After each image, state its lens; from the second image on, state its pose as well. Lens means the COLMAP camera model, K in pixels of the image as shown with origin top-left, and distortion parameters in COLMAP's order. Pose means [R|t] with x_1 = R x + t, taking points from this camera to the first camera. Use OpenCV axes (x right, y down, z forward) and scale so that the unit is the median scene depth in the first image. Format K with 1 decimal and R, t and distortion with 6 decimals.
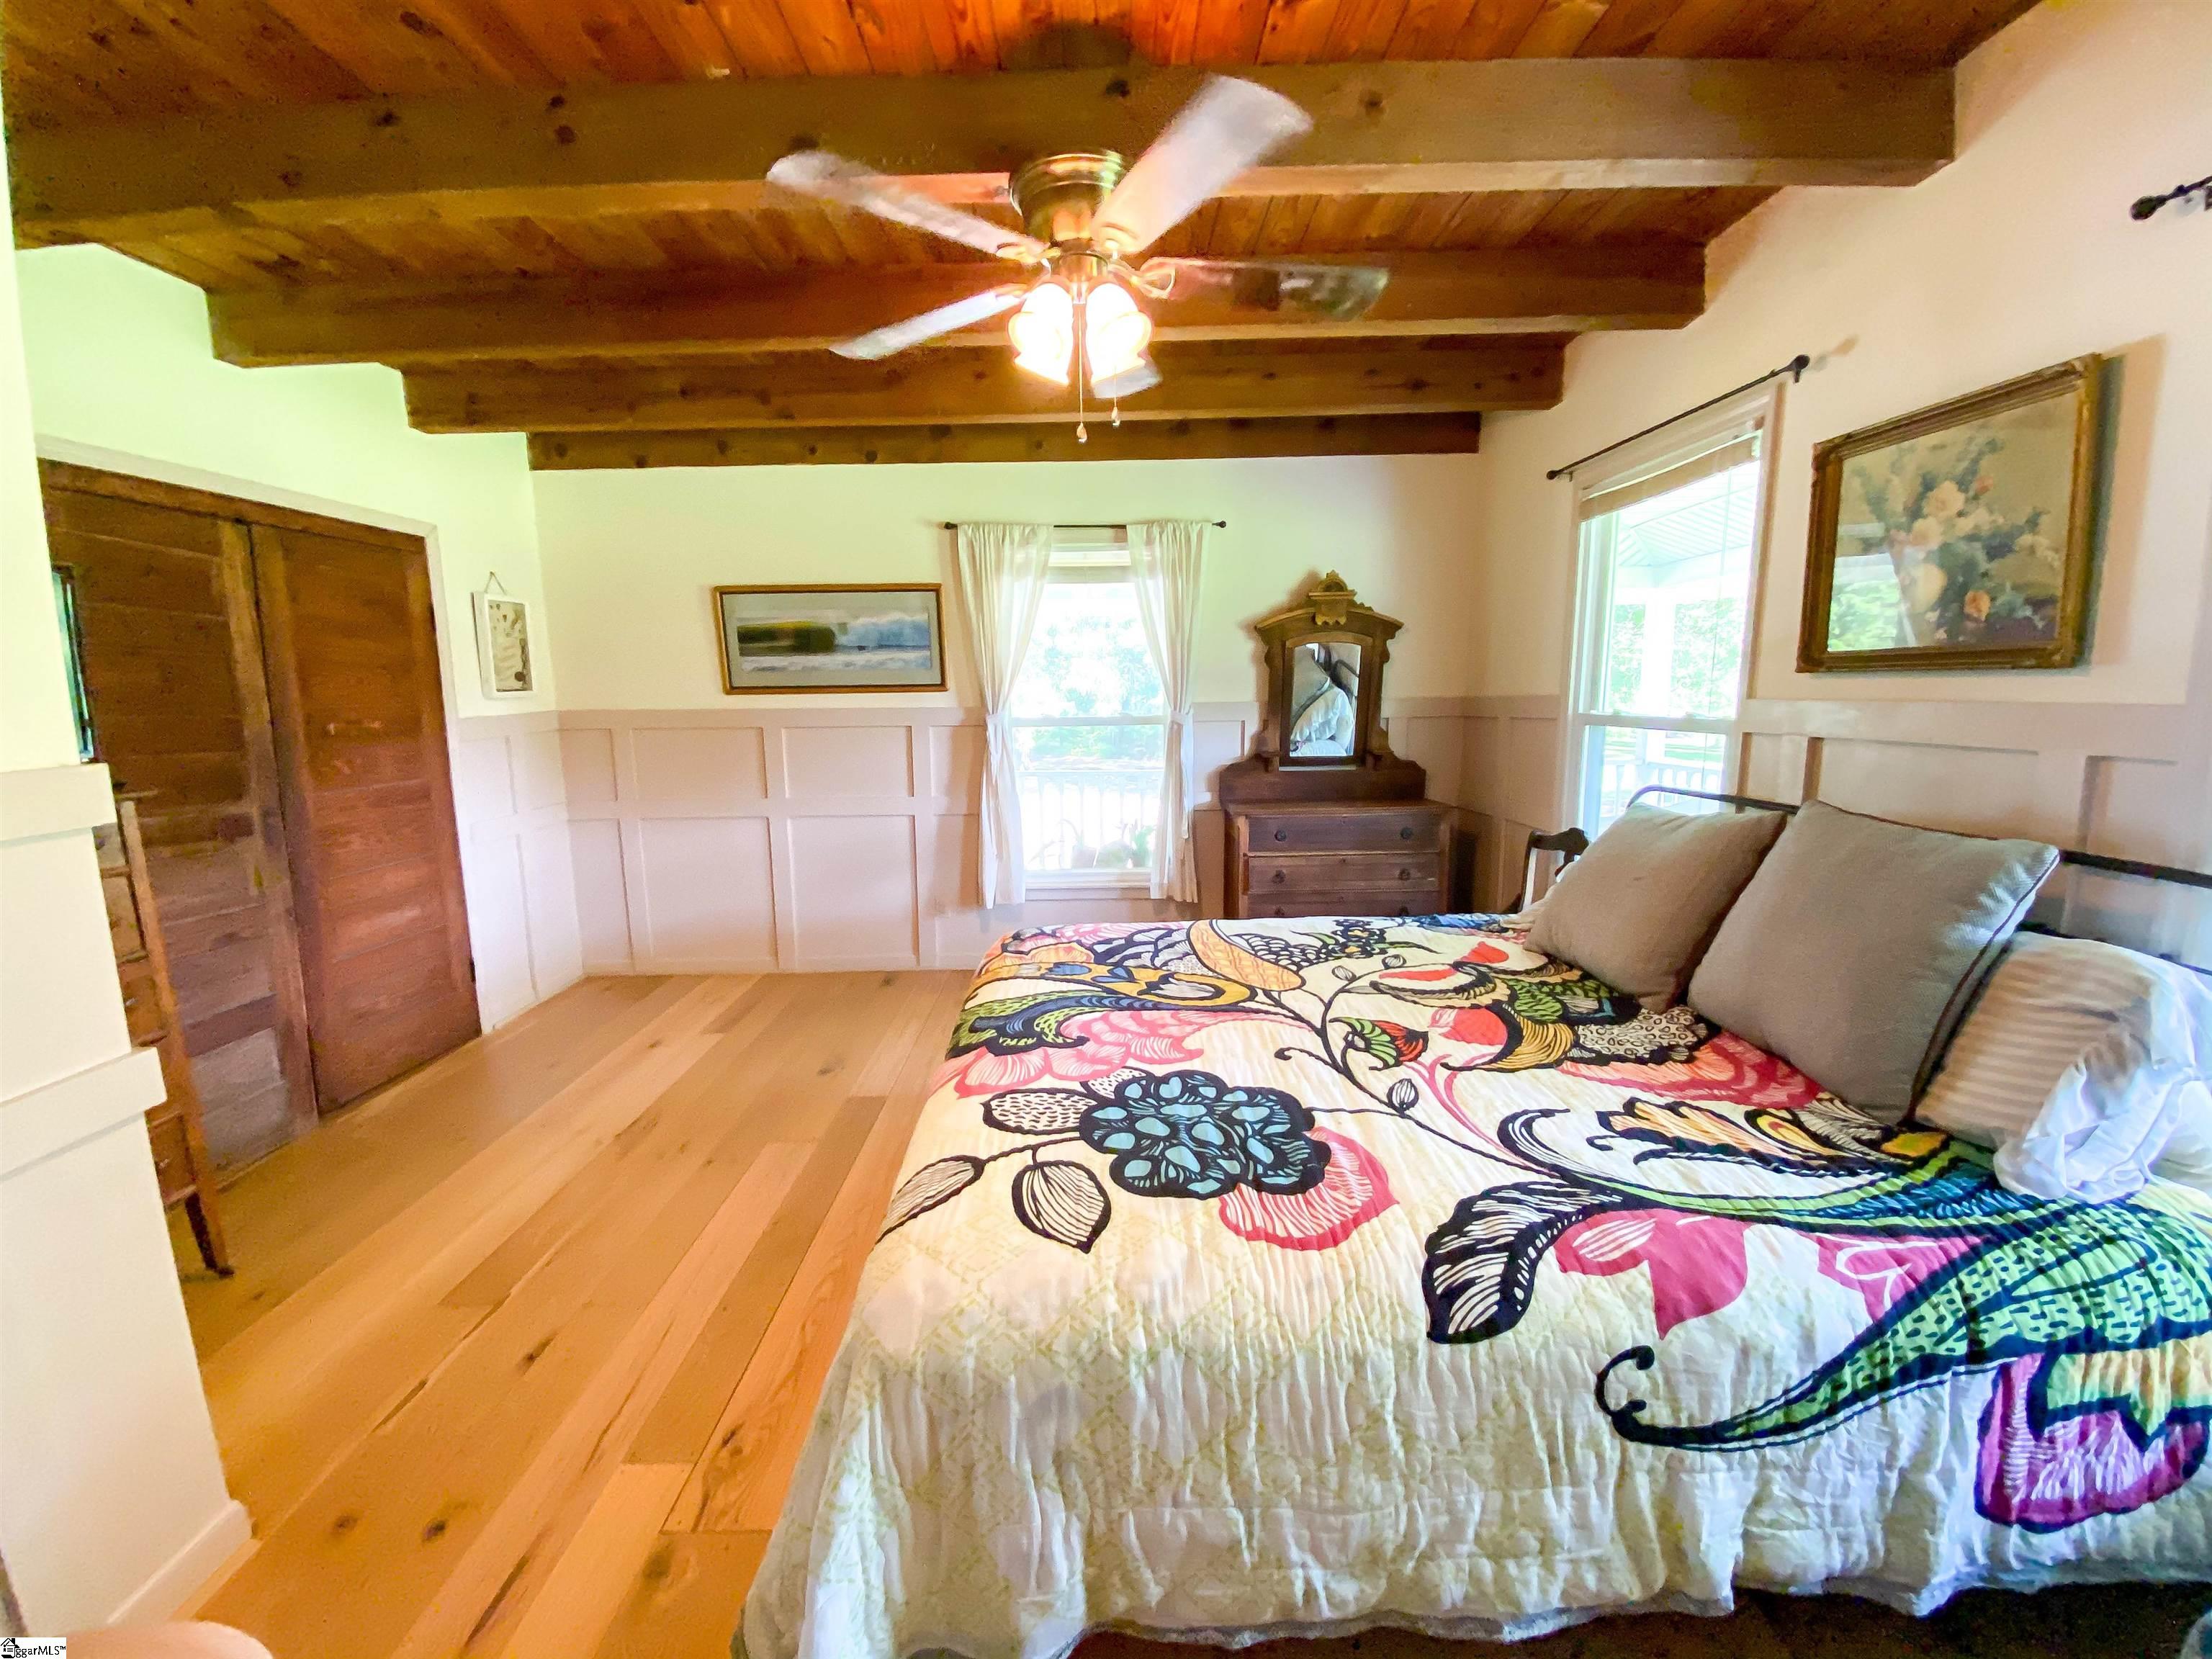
lens RADIAL K [[901.0, 0, 1096.2], [0, 901.0, 834.4], [0, 0, 1]] dist [0.003197, -0.006501]
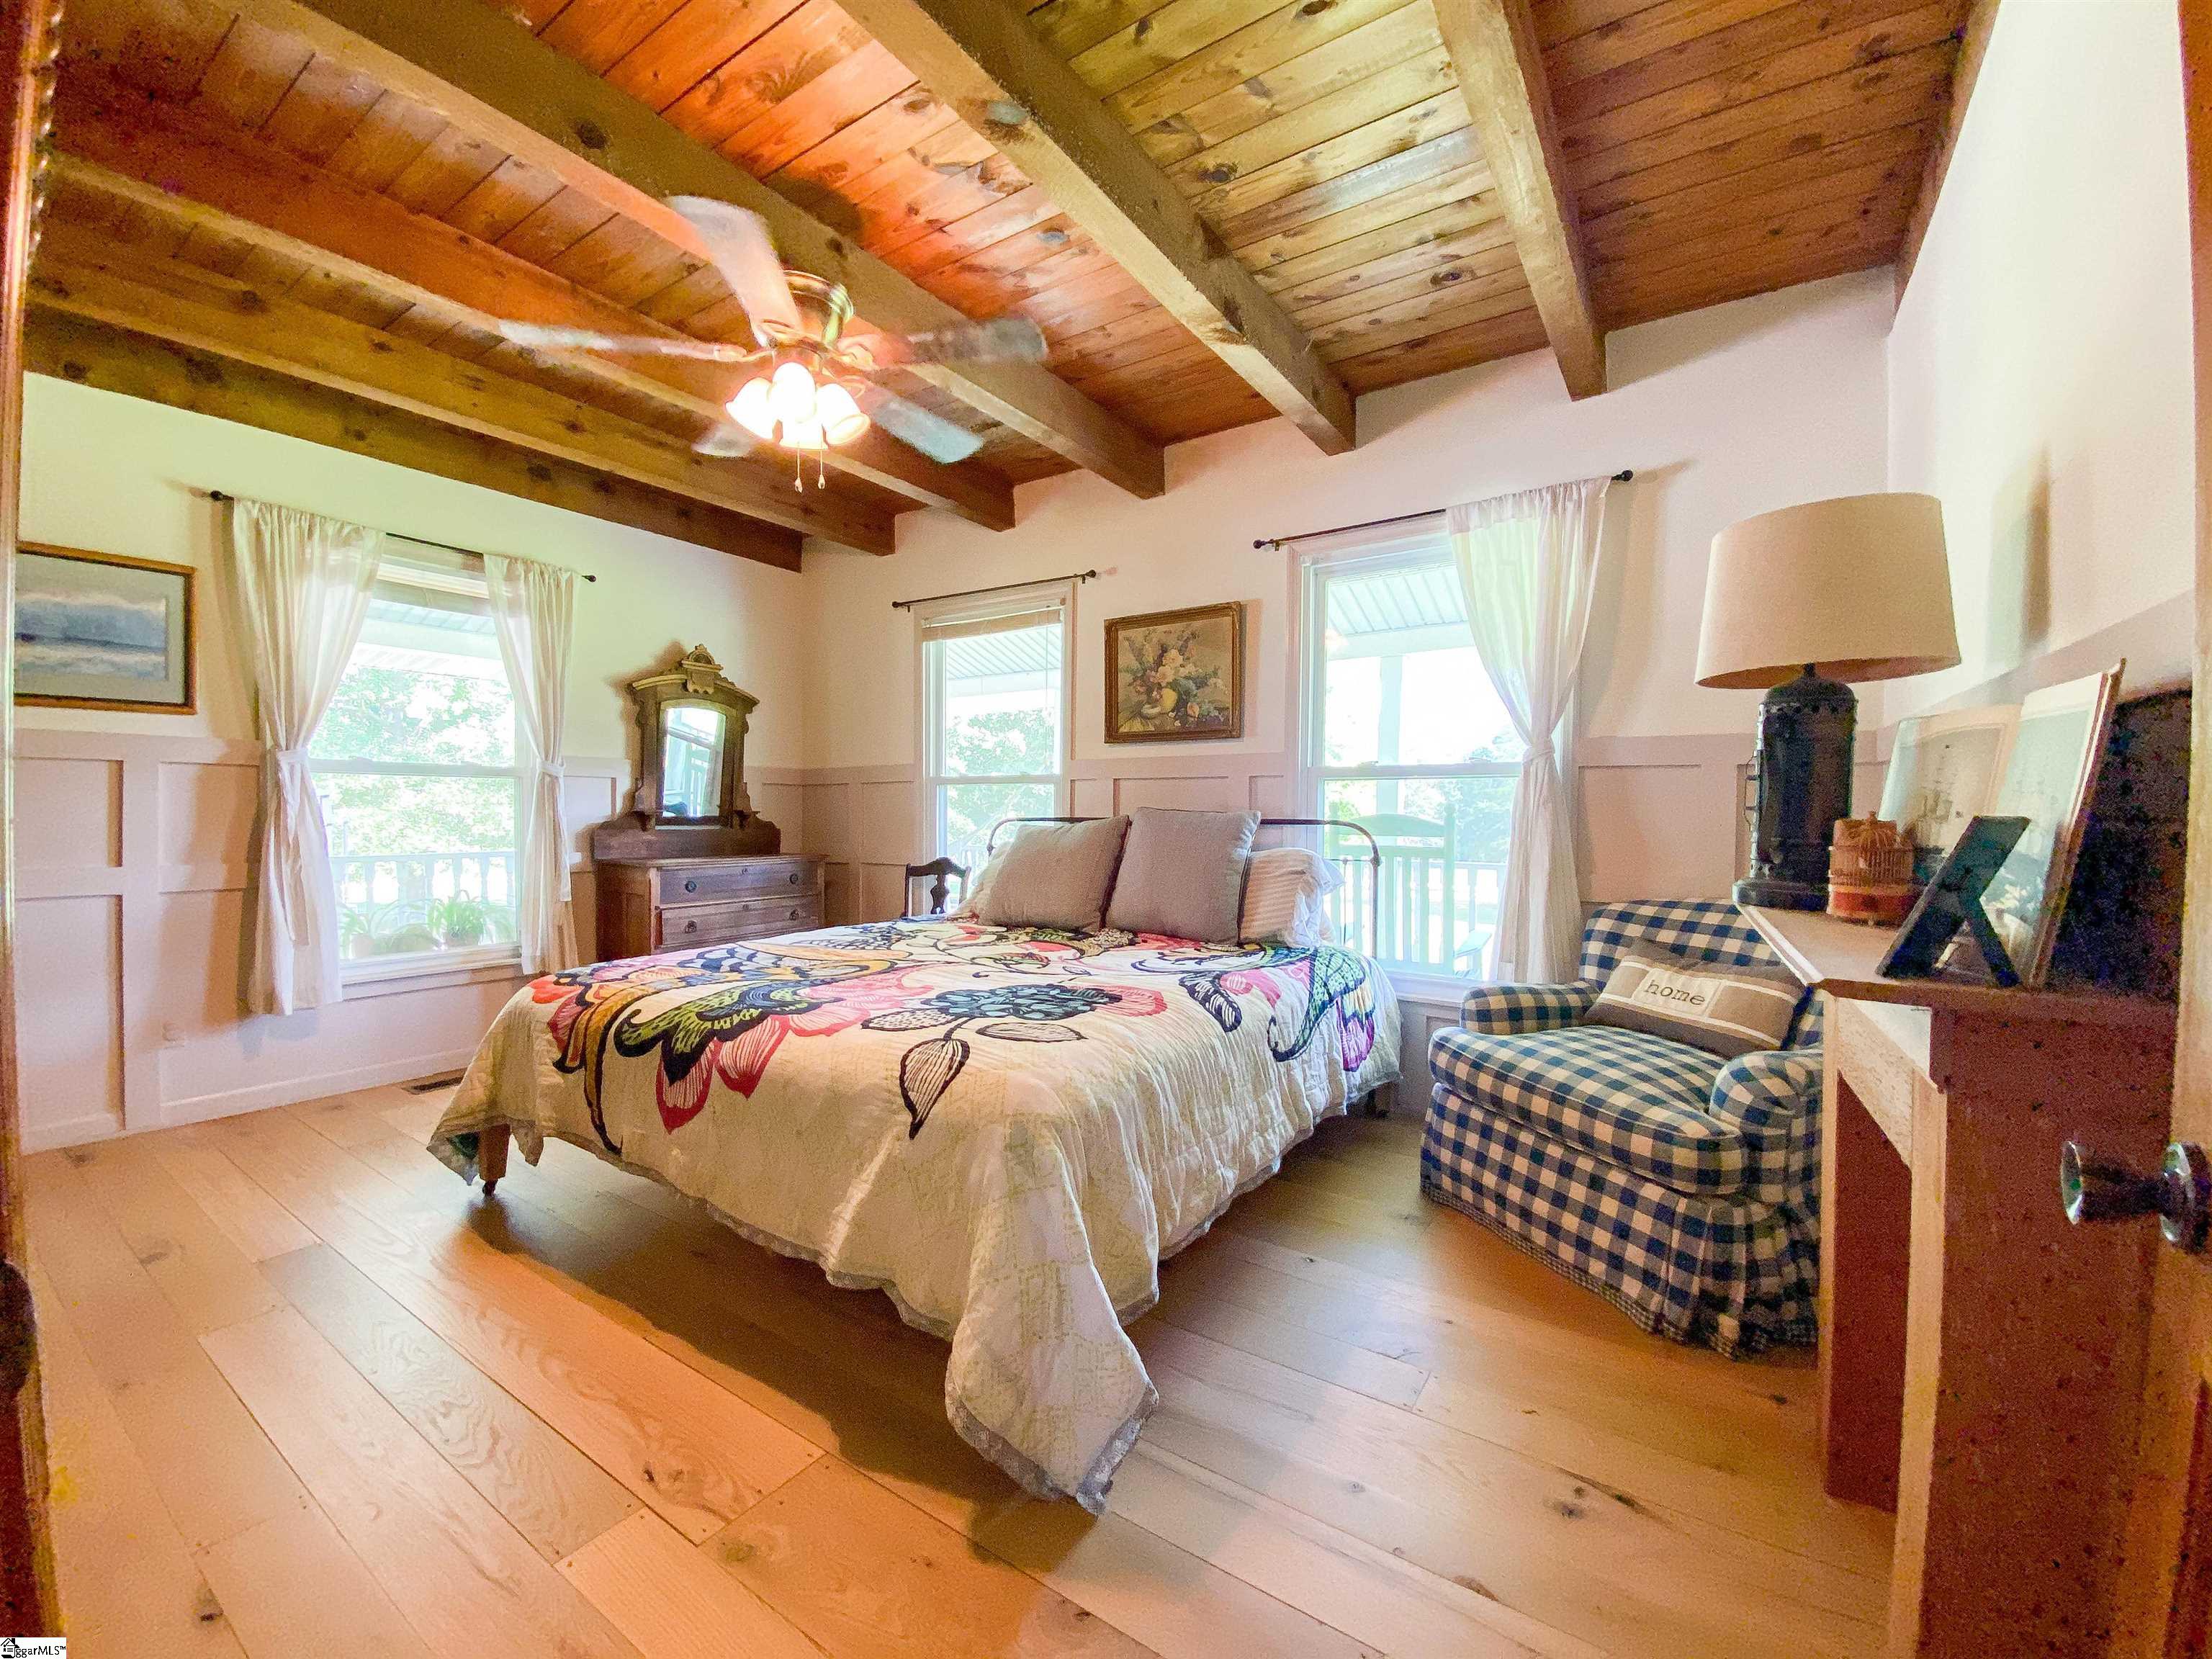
lens RADIAL K [[901.0, 0, 1115.9], [0, 901.0, 834.6], [0, 0, 1]] dist [0.003197, -0.006501]
pose [[0.540339, 0.002455, 0.841444, -0.381684], [0.114450, 0.990488, -0.076385, 0.074321], [-0.833627, 0.137577, 0.534919, 0.032950]]
